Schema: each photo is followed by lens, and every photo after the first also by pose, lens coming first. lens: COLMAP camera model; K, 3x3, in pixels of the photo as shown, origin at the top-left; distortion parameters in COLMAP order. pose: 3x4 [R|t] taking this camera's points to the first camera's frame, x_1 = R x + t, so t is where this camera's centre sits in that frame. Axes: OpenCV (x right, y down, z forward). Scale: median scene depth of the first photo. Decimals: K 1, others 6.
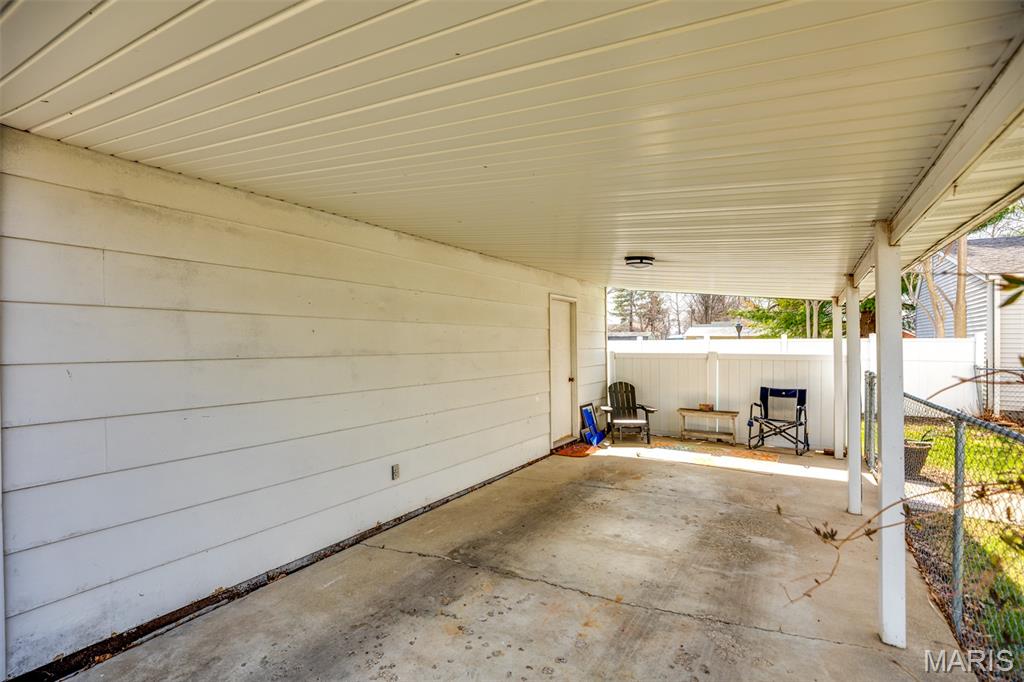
lens RADIAL K [[493.2, 0, 511.4], [0, 493.2, 340.6], [0, 0, 1]] dist [-0.002618, -0.000211]
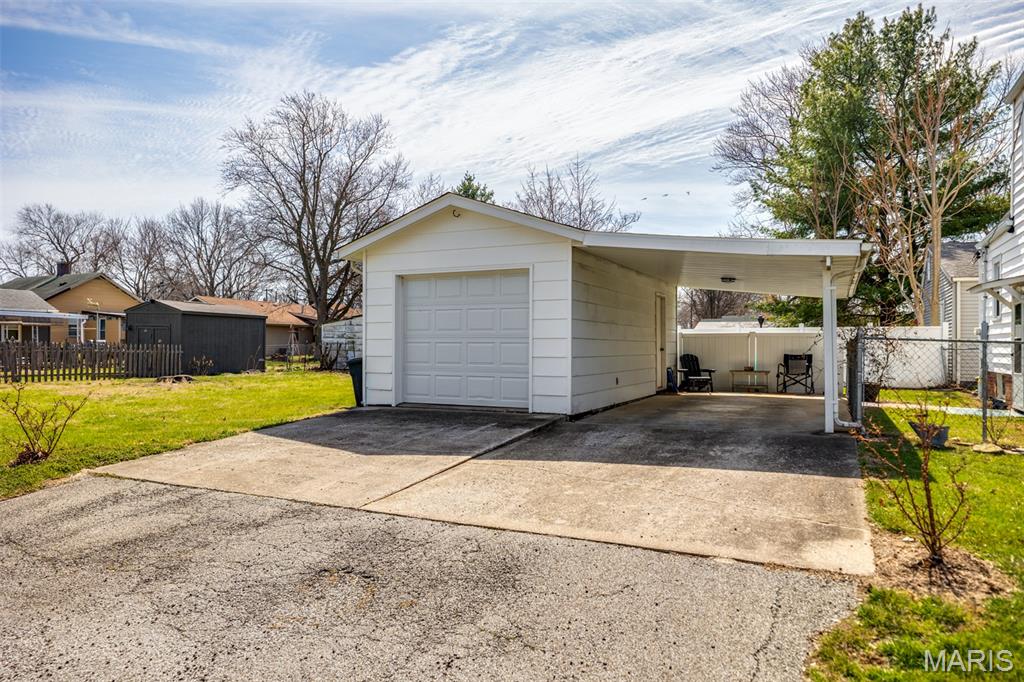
lens RADIAL K [[655.9, 0, 512.5], [0, 655.9, 341.7], [0, 0, 1]] dist [0.002735, 0.000549]
pose [[0.996452, 0.002551, 0.084122, -0.484698], [-0.002595, 0.999997, 0.000412, 0.055297], [-0.084121, -0.000628, 0.996455, -0.918897]]
